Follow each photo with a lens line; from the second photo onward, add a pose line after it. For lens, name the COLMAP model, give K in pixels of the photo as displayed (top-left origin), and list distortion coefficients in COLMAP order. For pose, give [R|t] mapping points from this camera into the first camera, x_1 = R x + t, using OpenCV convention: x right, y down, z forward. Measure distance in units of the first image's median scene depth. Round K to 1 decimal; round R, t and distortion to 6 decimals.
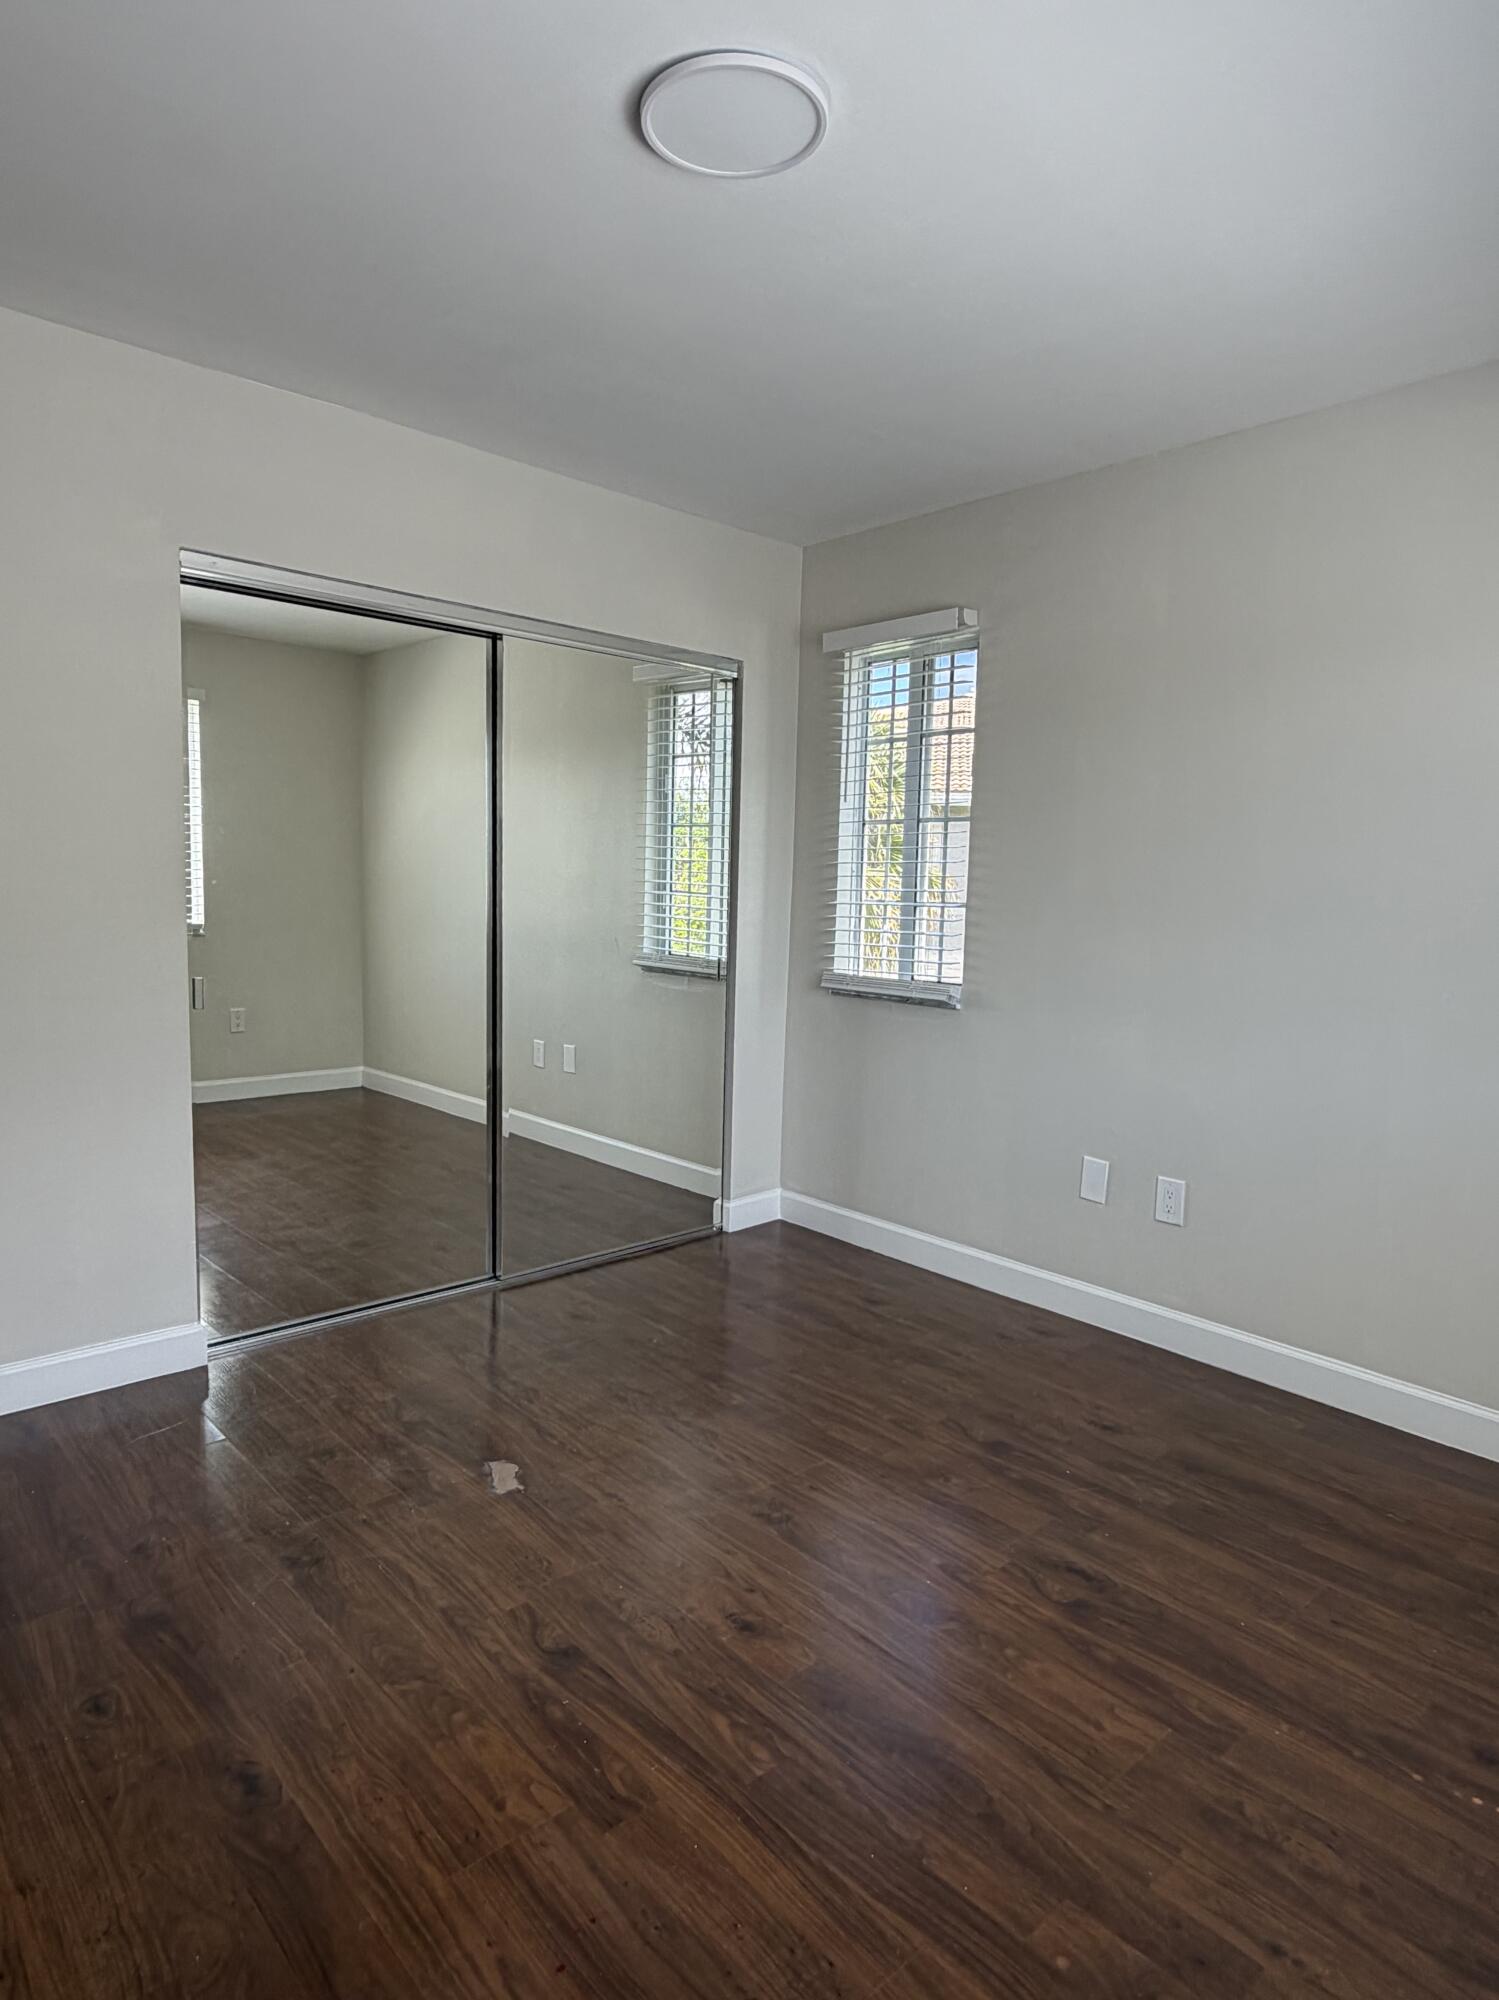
lens RADIAL K [[1150.9, 0, 769.5], [0, 1150.9, 988.0], [0, 0, 1]] dist [0.002560, 0.003843]
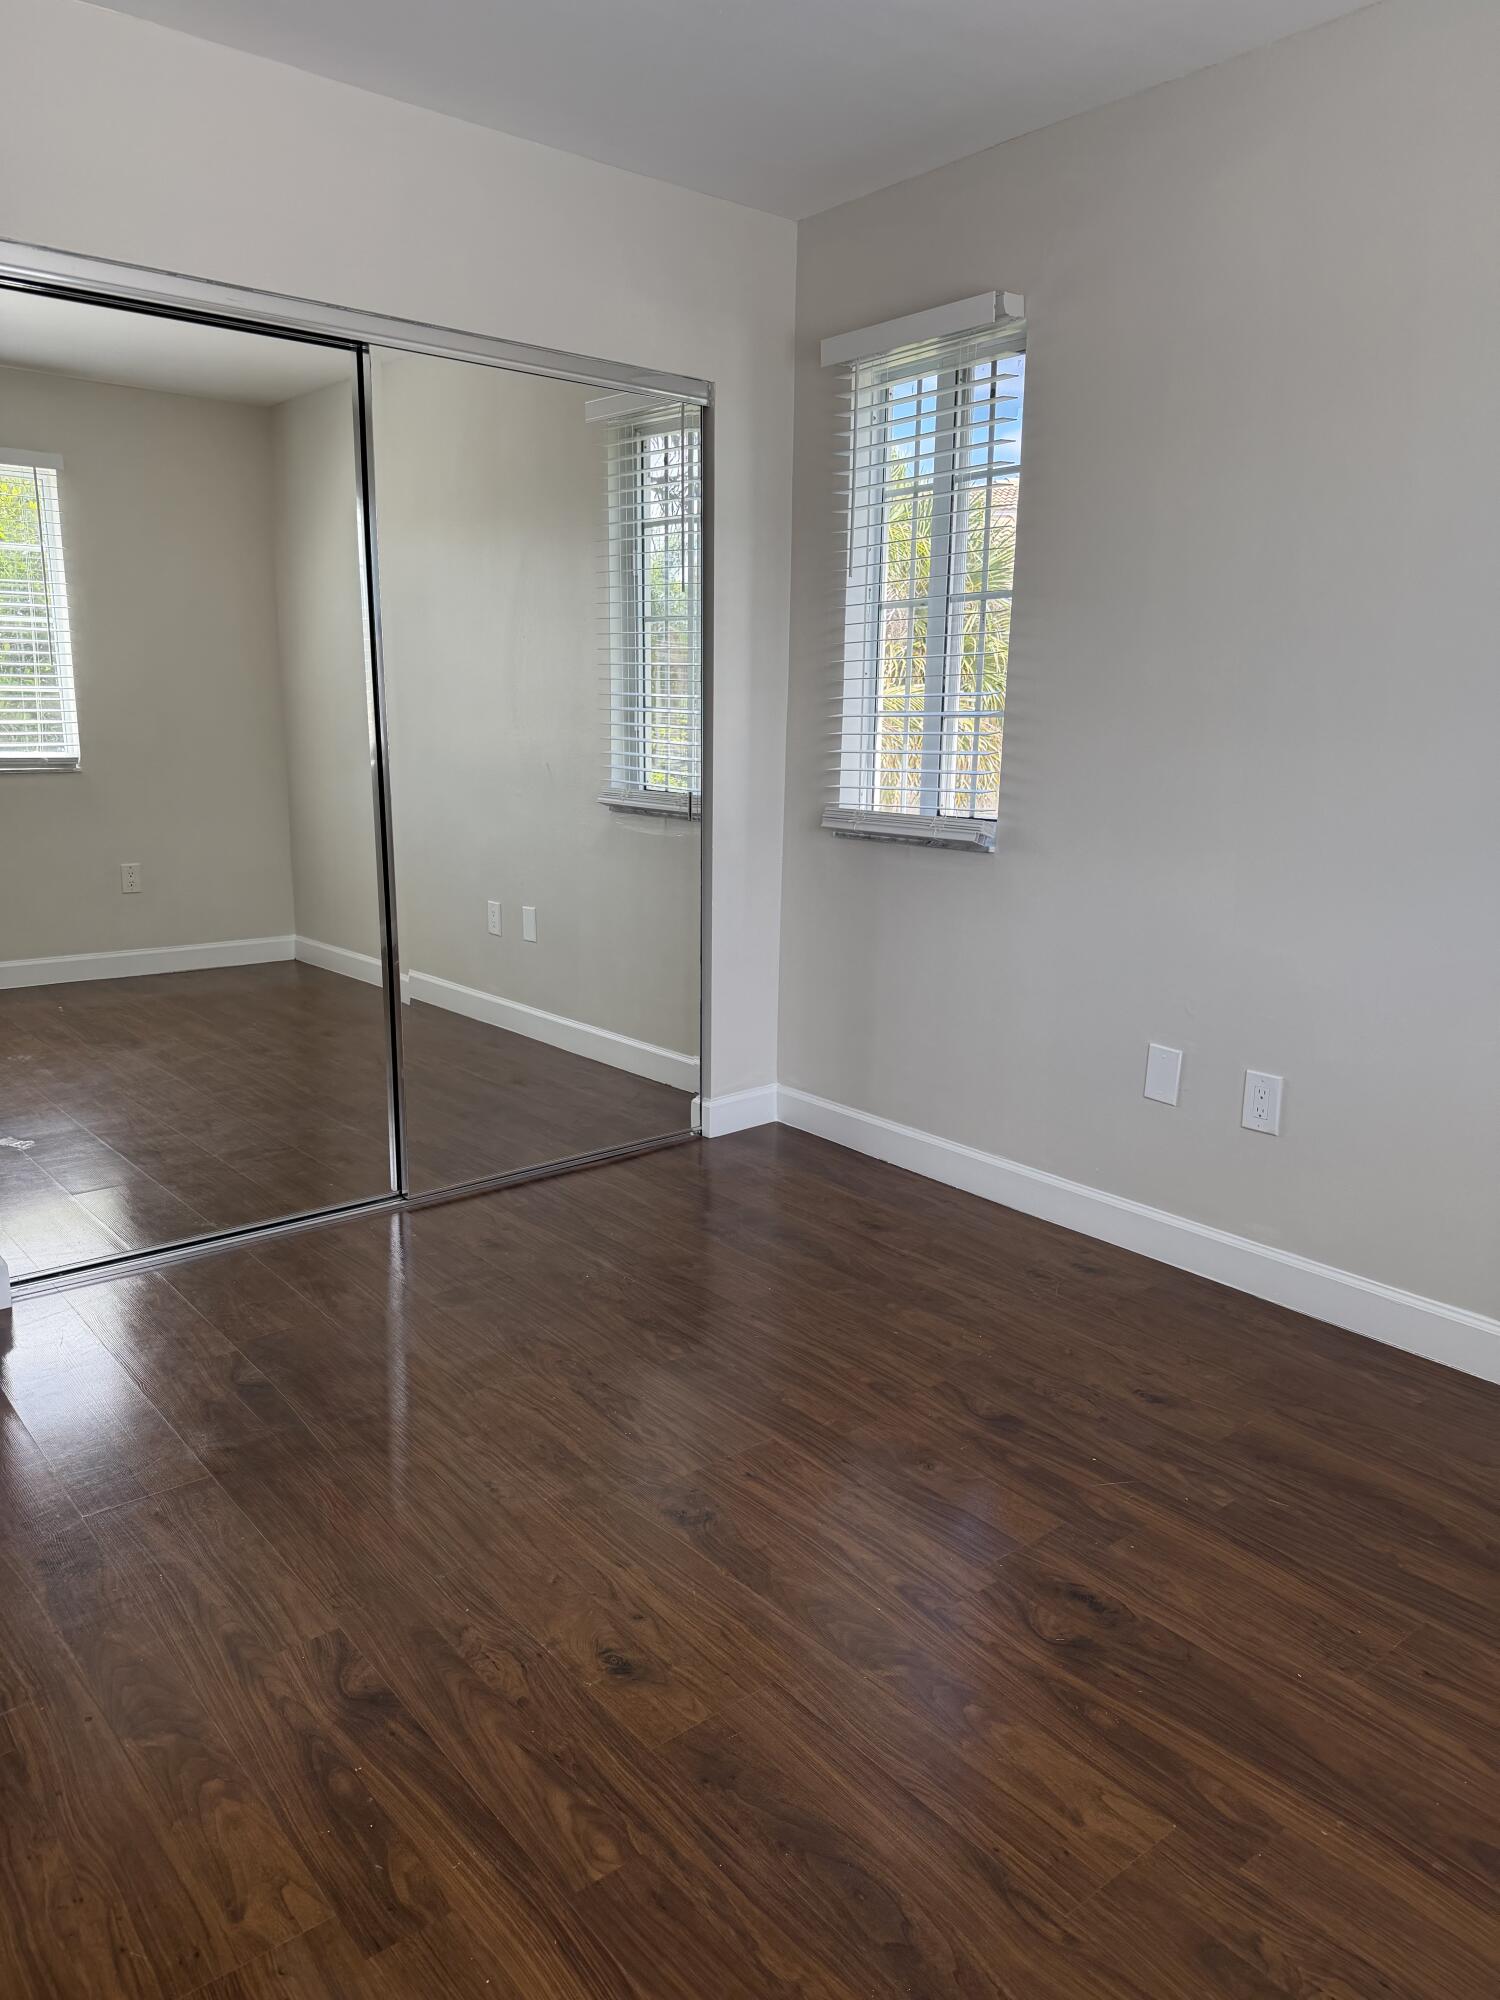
lens RADIAL K [[1360.3, 0, 755.6], [0, 1360.3, 1008.7], [0, 0, 1]] dist [0.065893, -0.069382]
pose [[0.997667, -0.004249, -0.068139, 0.119716], [0.012611, 0.992357, 0.122758, 0.014308], [0.067097, -0.123331, 0.990095, 0.150301]]
